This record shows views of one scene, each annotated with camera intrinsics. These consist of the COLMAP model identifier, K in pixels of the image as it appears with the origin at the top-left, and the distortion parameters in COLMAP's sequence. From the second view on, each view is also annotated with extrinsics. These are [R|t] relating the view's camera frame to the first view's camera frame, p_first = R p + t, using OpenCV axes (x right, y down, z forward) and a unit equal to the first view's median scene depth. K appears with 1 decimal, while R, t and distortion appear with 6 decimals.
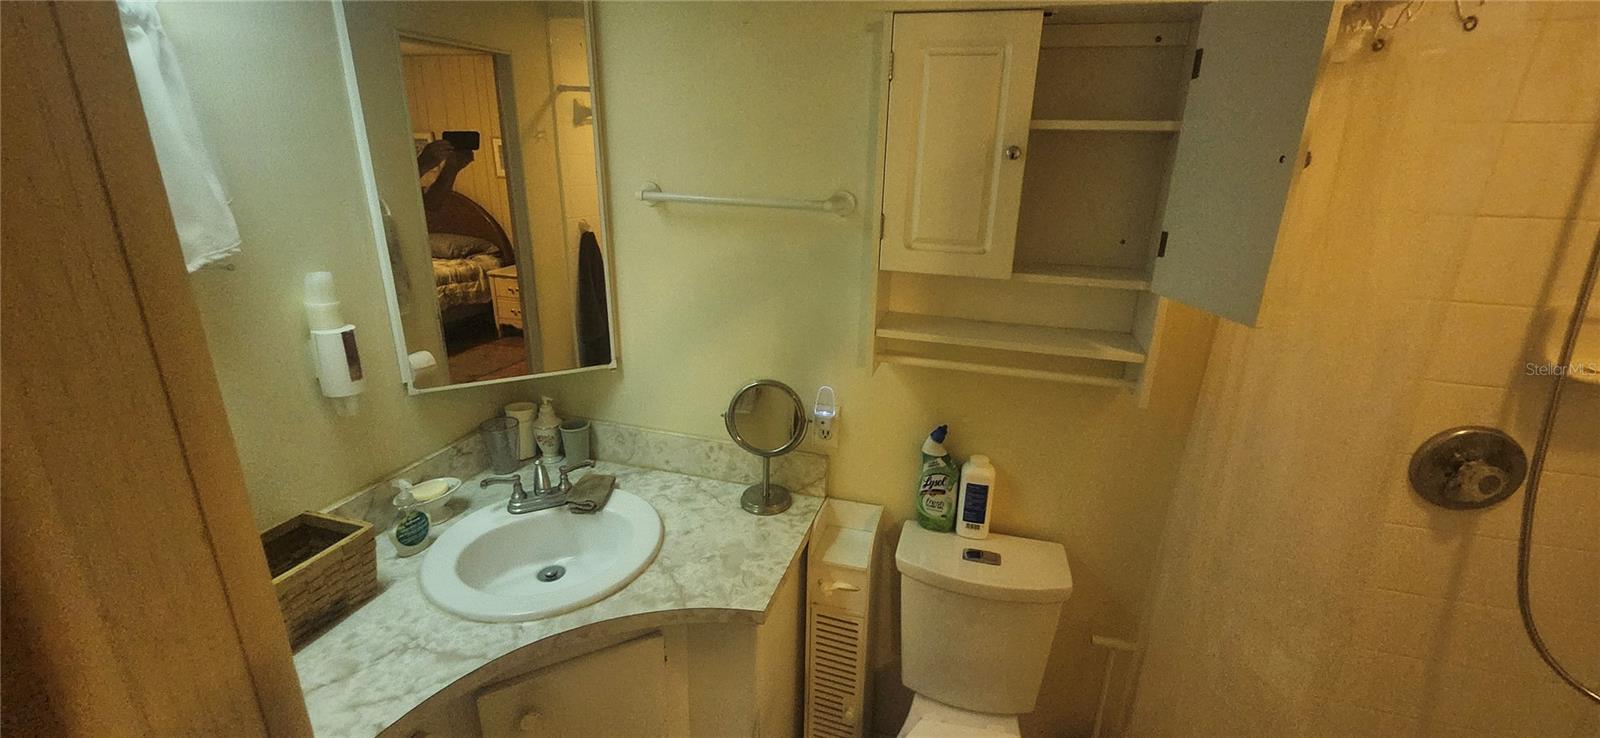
lens RADIAL K [[636.3, 0, 803.0], [0, 636.3, 364.5], [0, 0, 1]] dist [-0.002328, -0.001024]
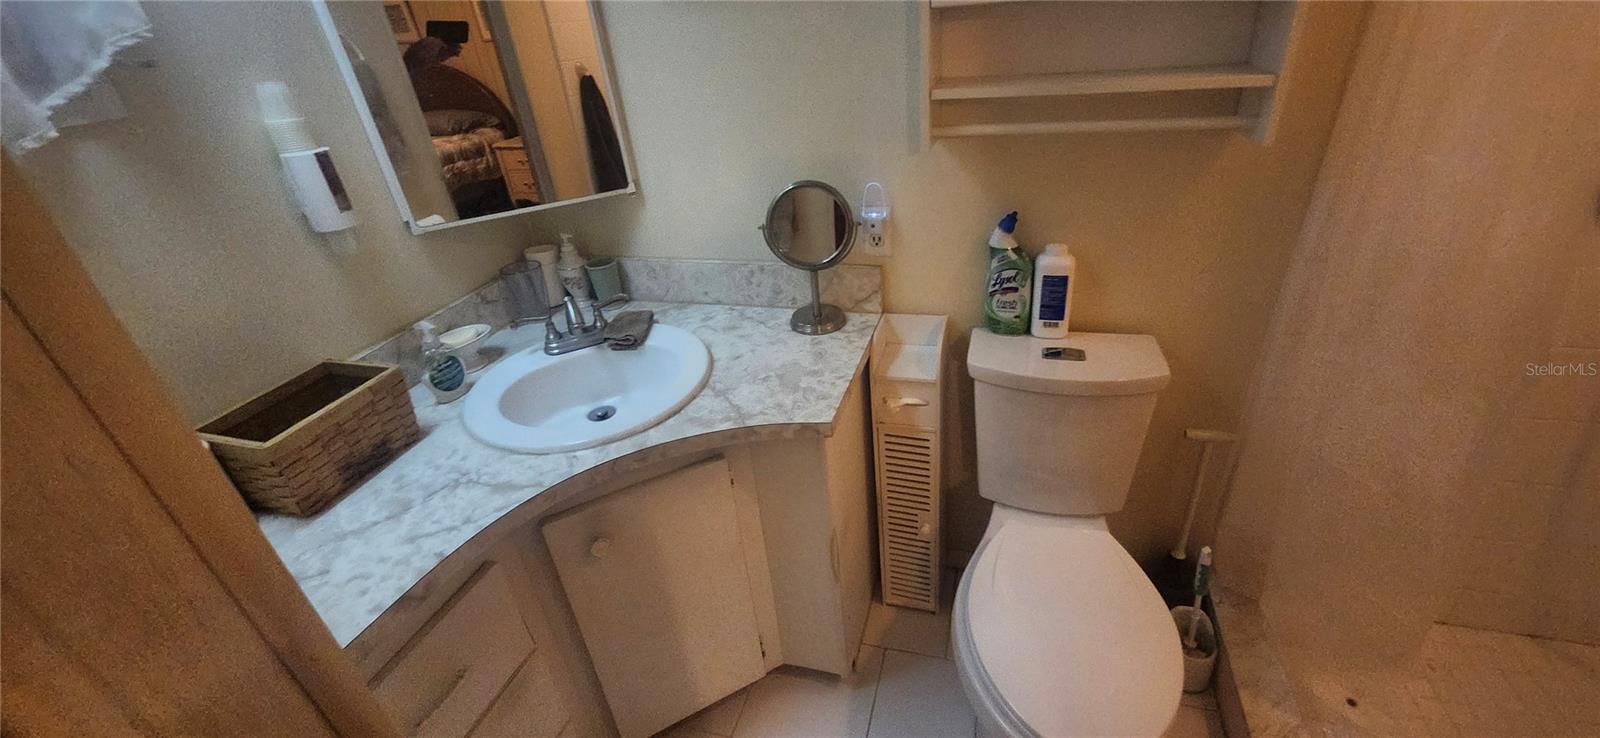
lens RADIAL K [[636.3, 0, 800.4], [0, 636.3, 369.5], [0, 0, 1]] dist [-0.002328, -0.001024]
pose [[0.992915, -0.095873, -0.070198, -0.027543], [0.108132, 0.973956, 0.199293, 0.103705], [0.049263, -0.205472, 0.977422, 0.097065]]
